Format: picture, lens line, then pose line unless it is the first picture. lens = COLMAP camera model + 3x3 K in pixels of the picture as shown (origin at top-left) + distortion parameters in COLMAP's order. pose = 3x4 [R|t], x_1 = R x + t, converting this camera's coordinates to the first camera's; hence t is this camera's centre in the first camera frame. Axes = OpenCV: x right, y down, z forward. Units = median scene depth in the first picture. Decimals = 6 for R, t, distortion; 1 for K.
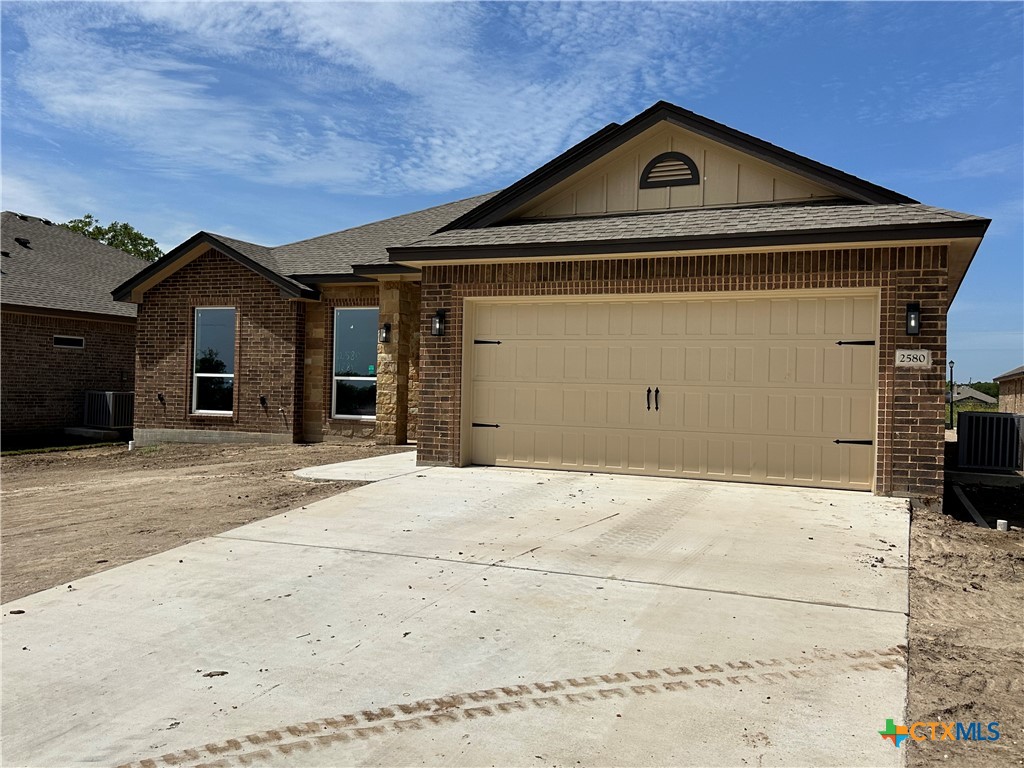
lens RADIAL K [[907.5, 0, 494.5], [0, 907.5, 388.7], [0, 0, 1]] dist [0.069141, -0.051964]
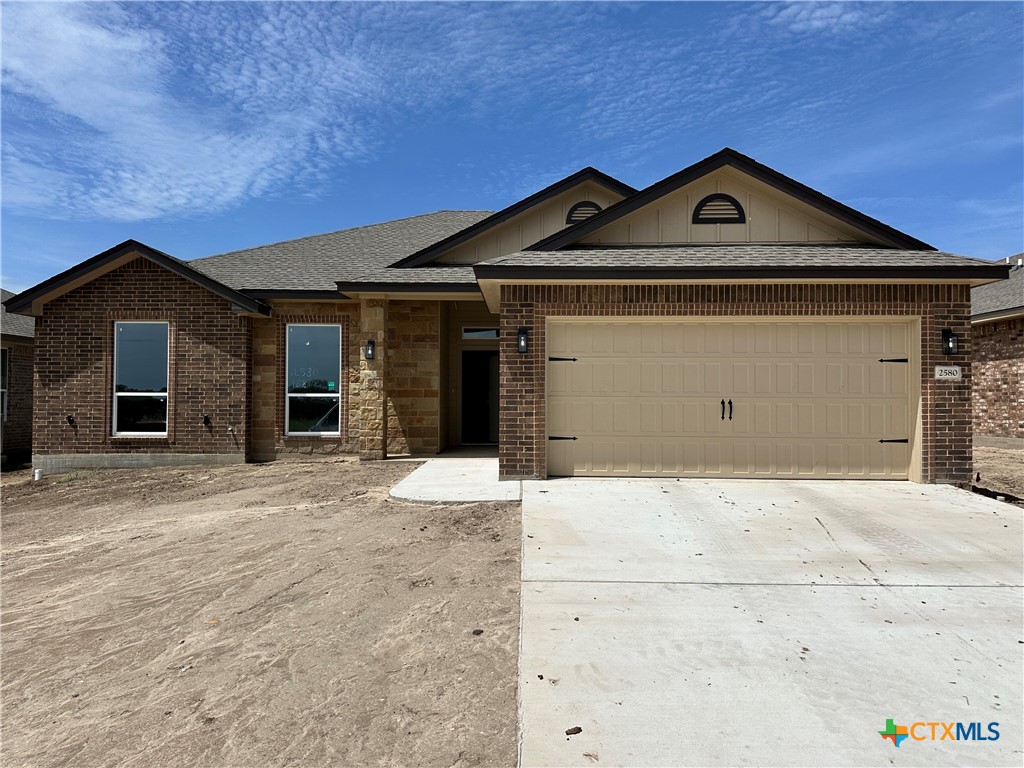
lens RADIAL K [[740.4, 0, 502.8], [0, 740.4, 393.7], [0, 0, 1]] dist [0.028846, -0.032054]
pose [[0.920544, -0.017474, 0.390247, -0.379215], [0.018842, 0.999822, 0.000321, -0.012185], [-0.390183, 0.007058, 0.920710, 0.224190]]
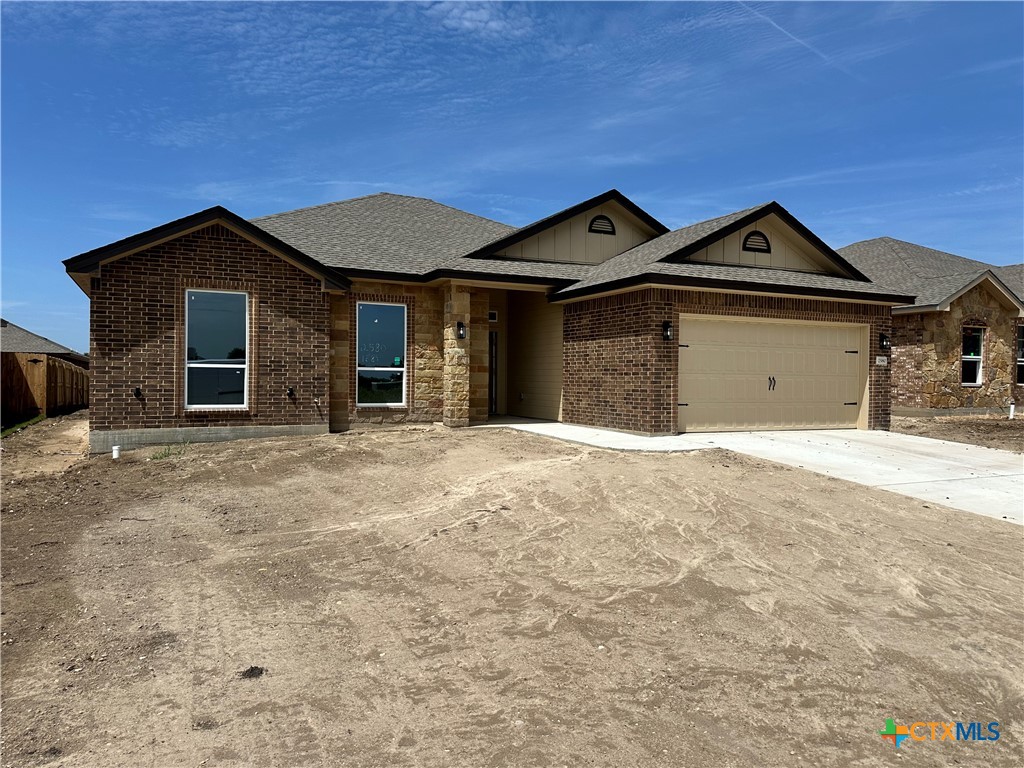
lens RADIAL K [[740.4, 0, 516.5], [0, 740.4, 391.3], [0, 0, 1]] dist [0.028846, -0.032054]
pose [[0.639313, -0.031640, 0.768295, -0.985436], [0.004126, 0.999280, 0.037720, -0.023118], [-0.768935, -0.020945, 0.638983, 0.429488]]
